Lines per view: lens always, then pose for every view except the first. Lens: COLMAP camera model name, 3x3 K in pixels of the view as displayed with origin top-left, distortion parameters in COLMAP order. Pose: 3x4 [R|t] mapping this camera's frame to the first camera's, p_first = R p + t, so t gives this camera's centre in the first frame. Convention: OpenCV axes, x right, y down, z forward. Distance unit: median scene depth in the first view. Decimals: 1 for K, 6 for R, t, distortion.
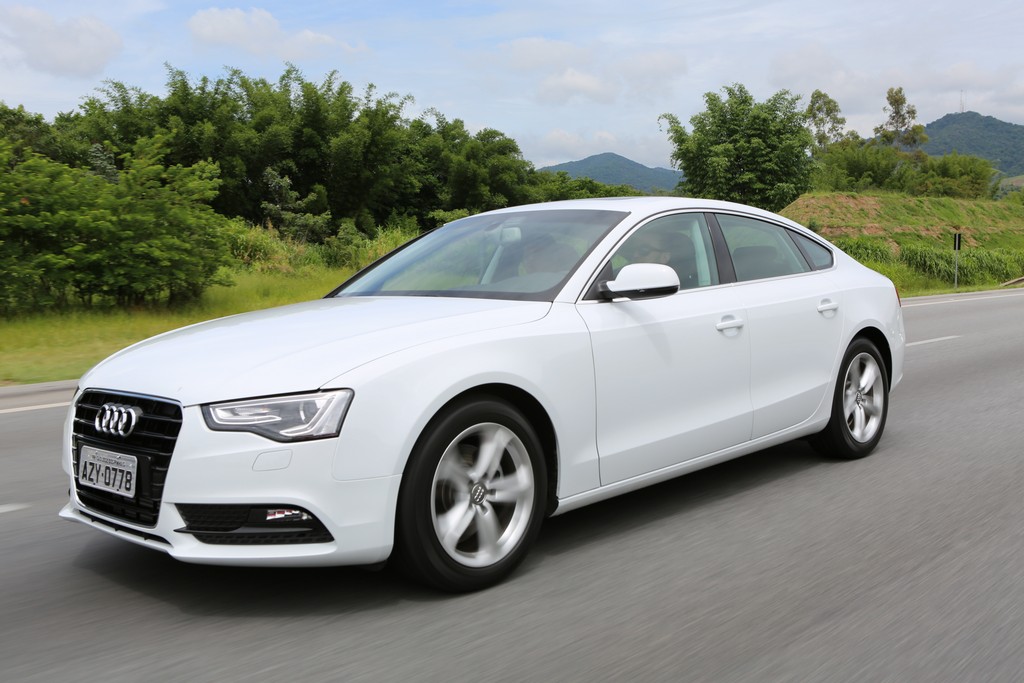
lens RADIAL K [[1029.7, 0, 512.0], [0, 1029.7, 341.5], [0, 0, 1]] dist [-0.010514, 0.000012]
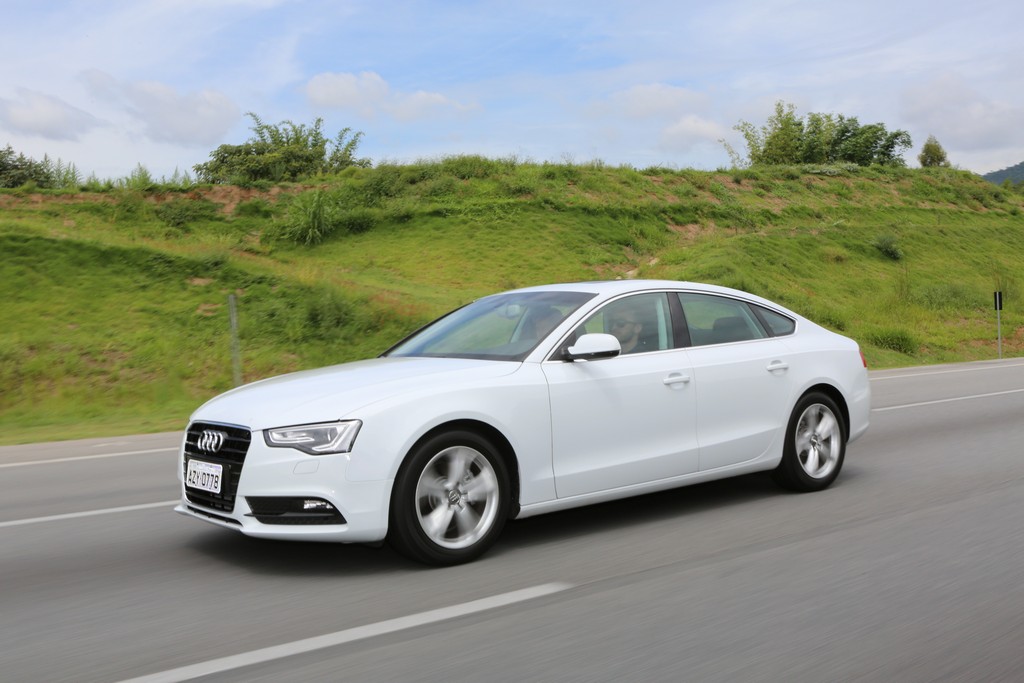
lens RADIAL K [[1029.7, 0, 512.0], [0, 1029.7, 341.5], [0, 0, 1]] dist [-0.010514, 0.000012]
pose [[0.992010, 0.002107, -0.126145, 0.219660], [-0.009312, 0.998356, -0.056555, 0.013278], [0.125819, 0.057278, 0.990398, -0.395667]]
